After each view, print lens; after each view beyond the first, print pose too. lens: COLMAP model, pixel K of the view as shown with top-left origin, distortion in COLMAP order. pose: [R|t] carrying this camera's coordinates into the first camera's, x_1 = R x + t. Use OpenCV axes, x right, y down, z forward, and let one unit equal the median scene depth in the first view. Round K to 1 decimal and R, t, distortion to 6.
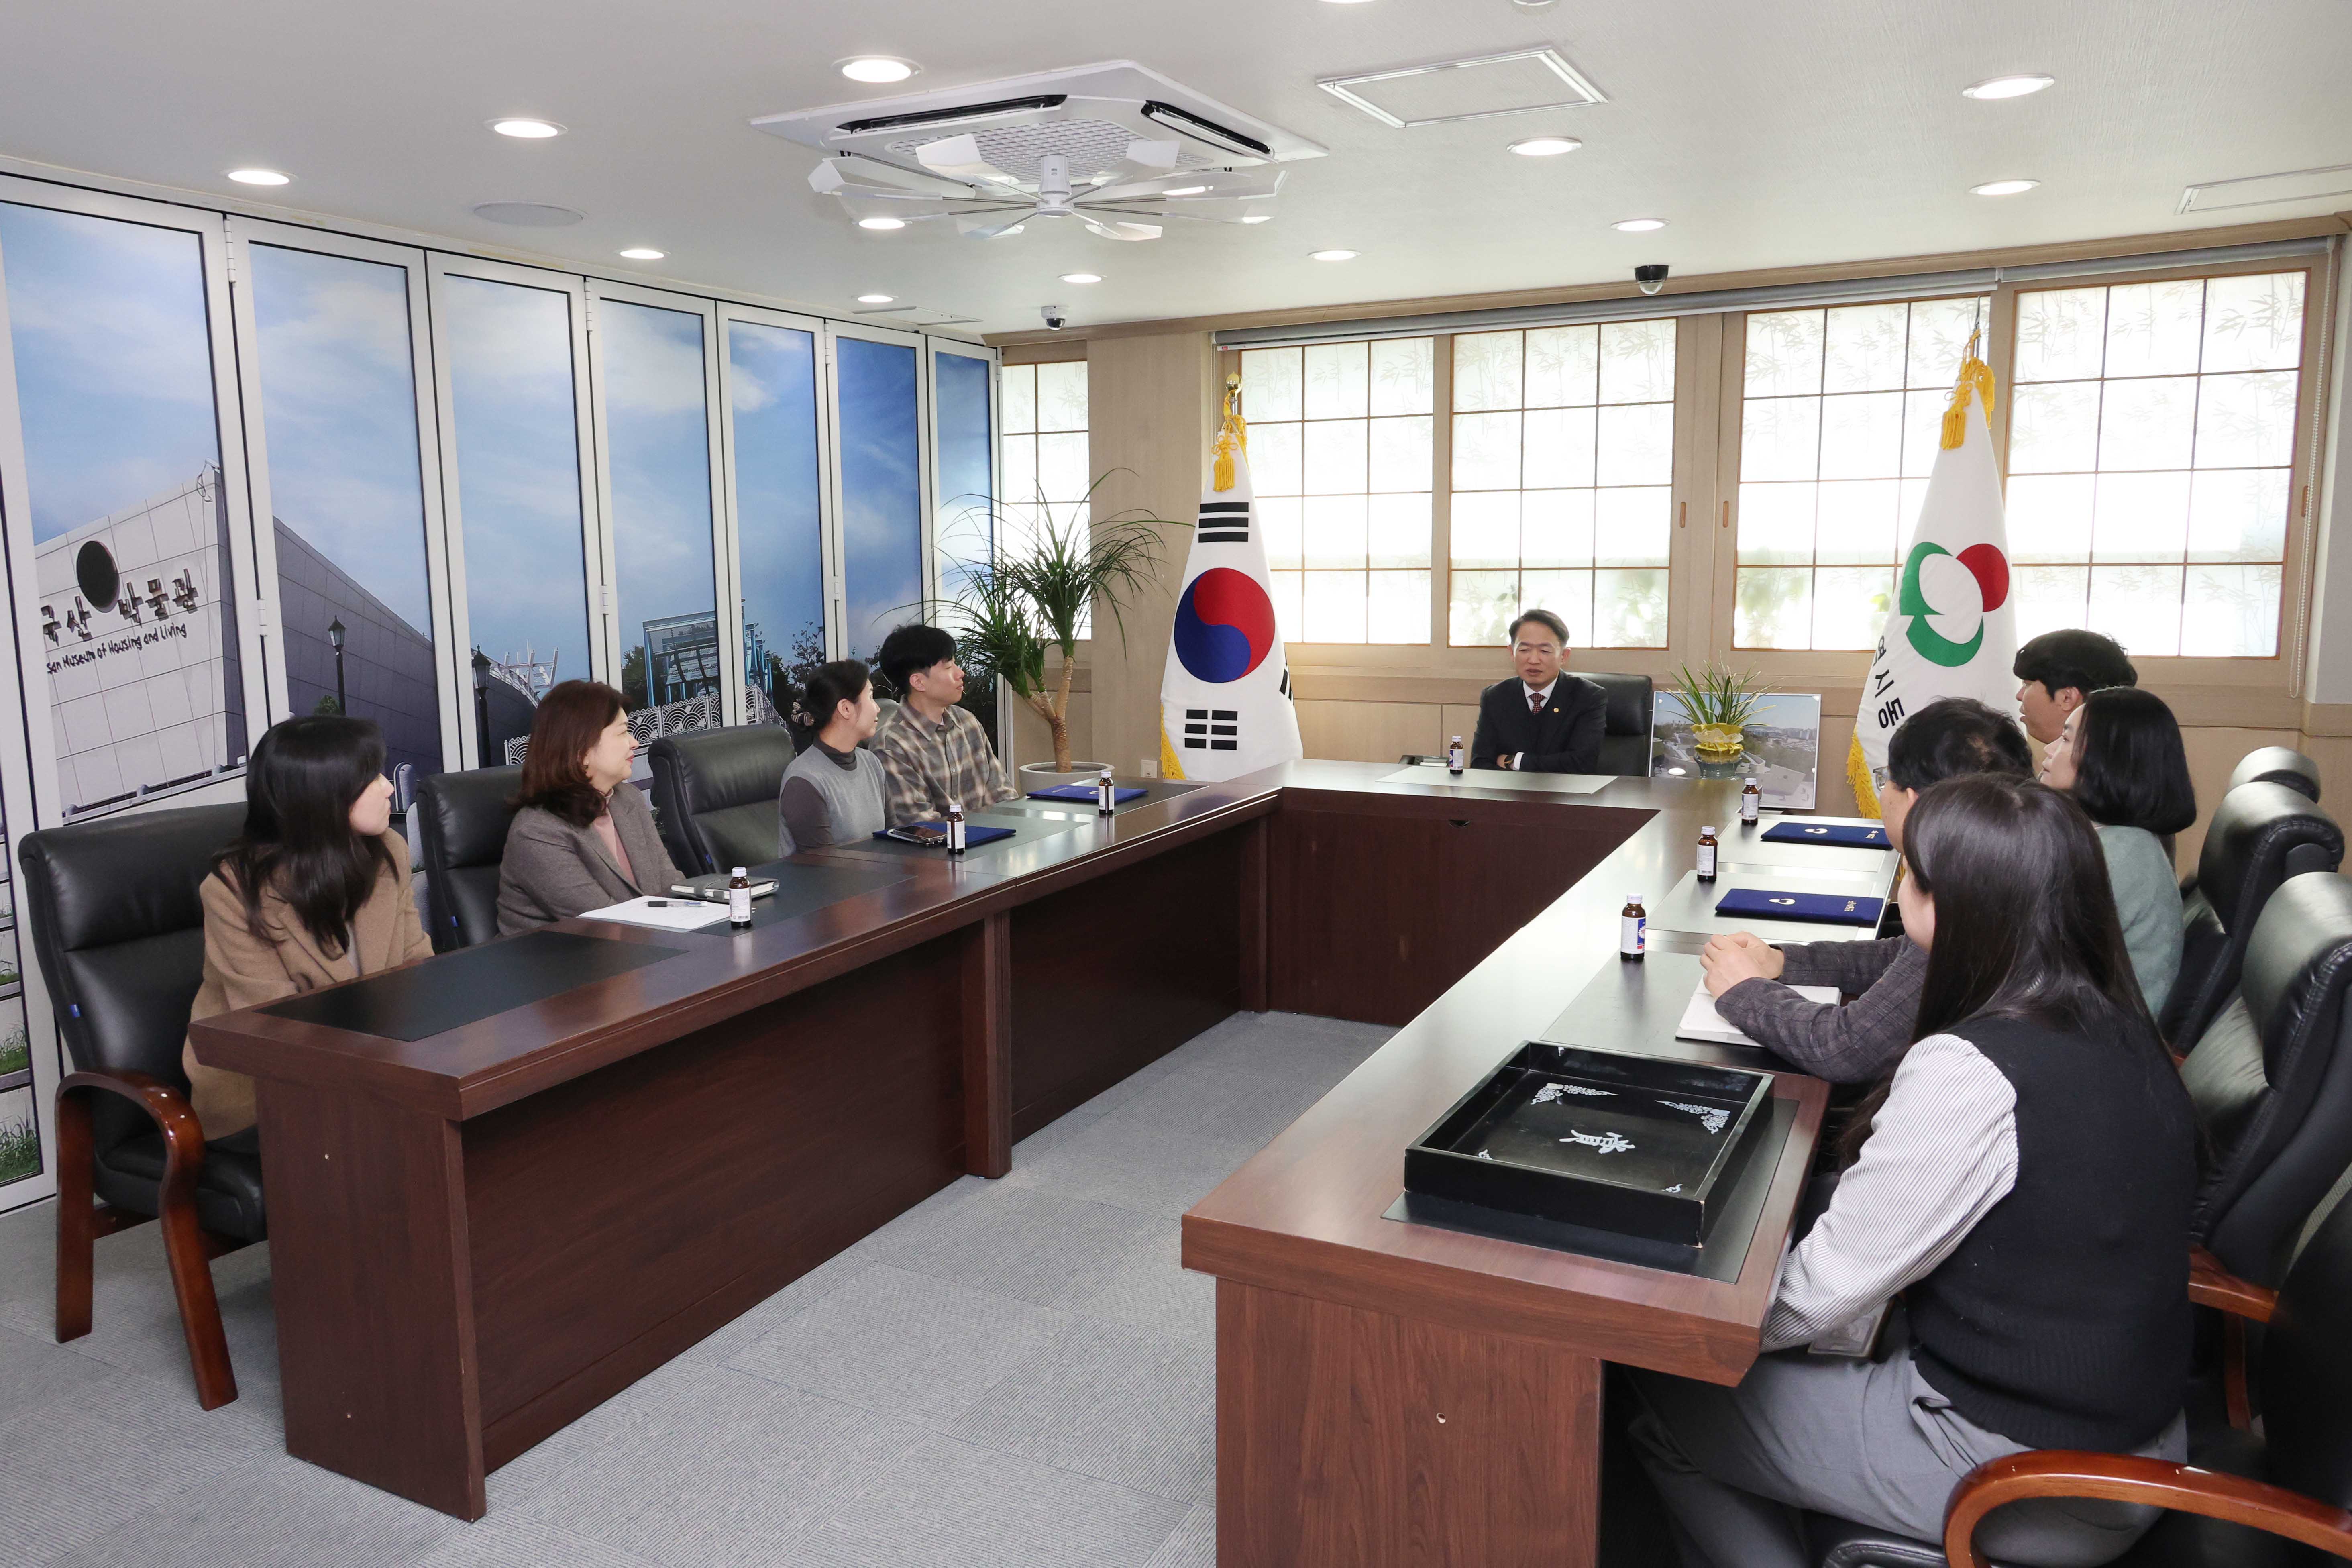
lens RADIAL K [[1720.0, 0, 1153.9], [0, 1720.0, 767.8], [0, 0, 1]] dist [0.024562, 0.003636]
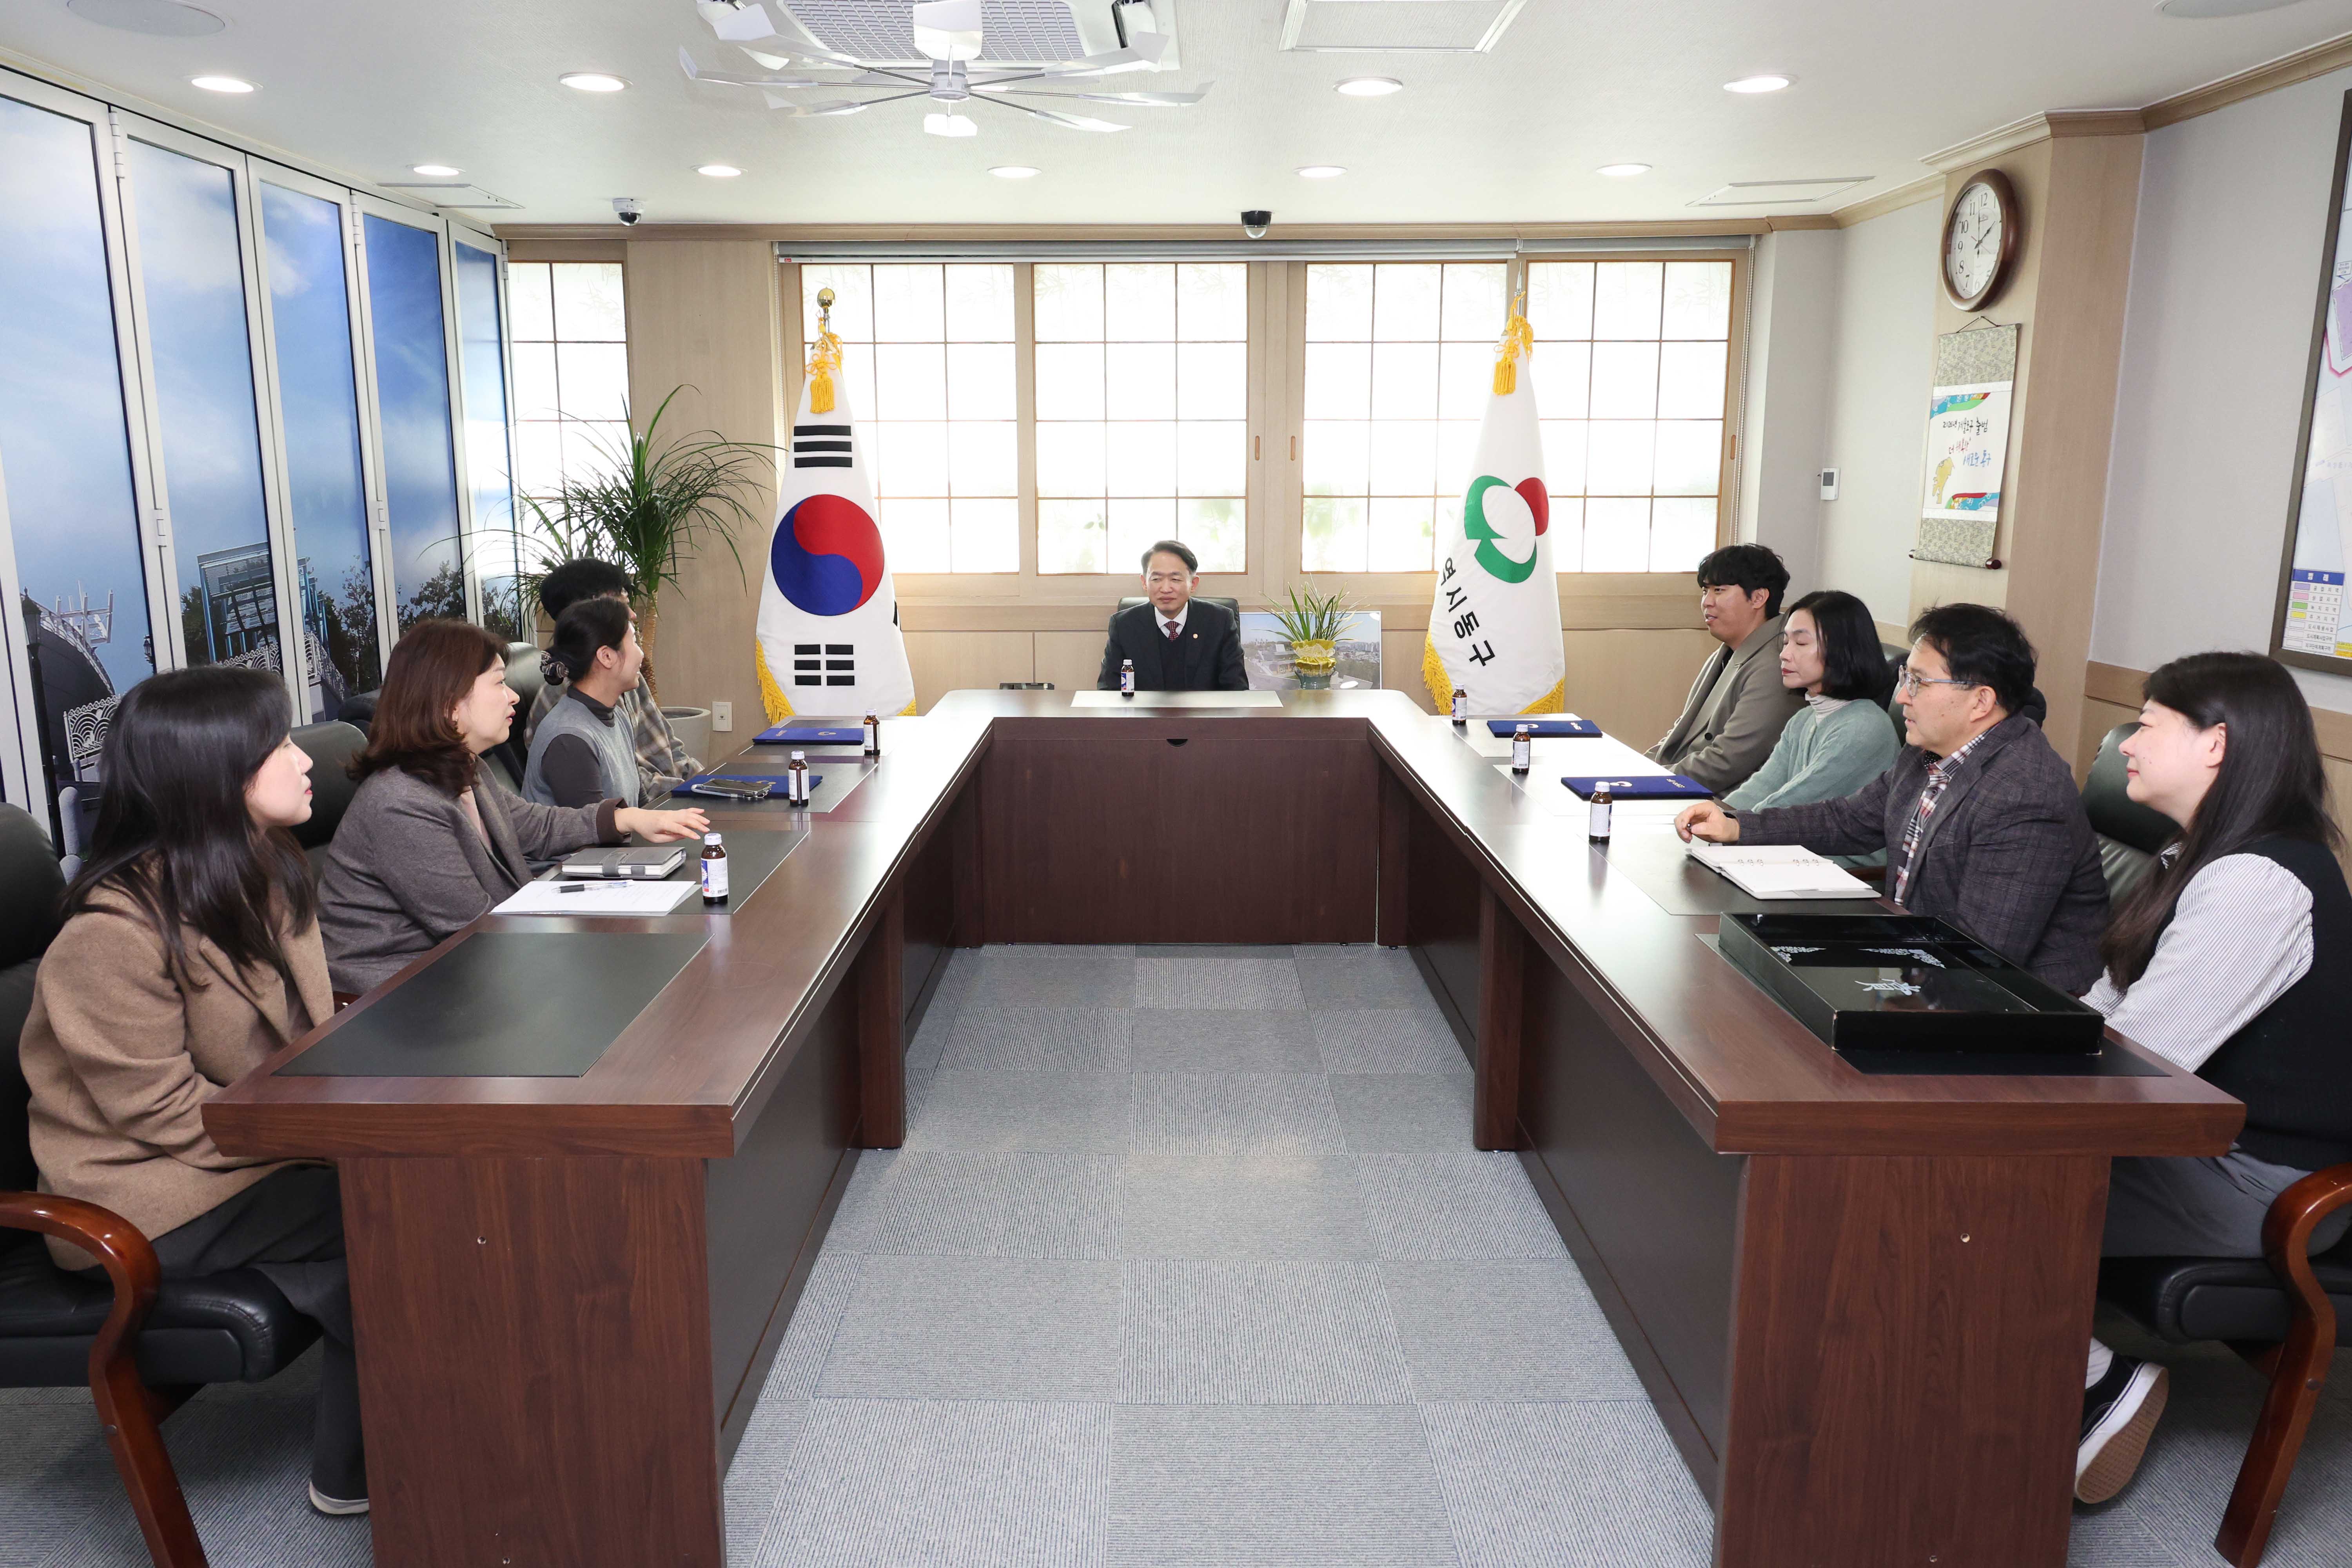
lens RADIAL K [[1684.2, 0, 1152.9], [0, 1684.2, 780.2], [0, 0, 1]] dist [0.026830, 0.003828]
pose [[0.883399, -0.072930, 0.462913, -0.259613], [0.051437, 0.996938, 0.058903, -0.004658], [-0.465791, -0.028224, 0.884445, 0.089990]]
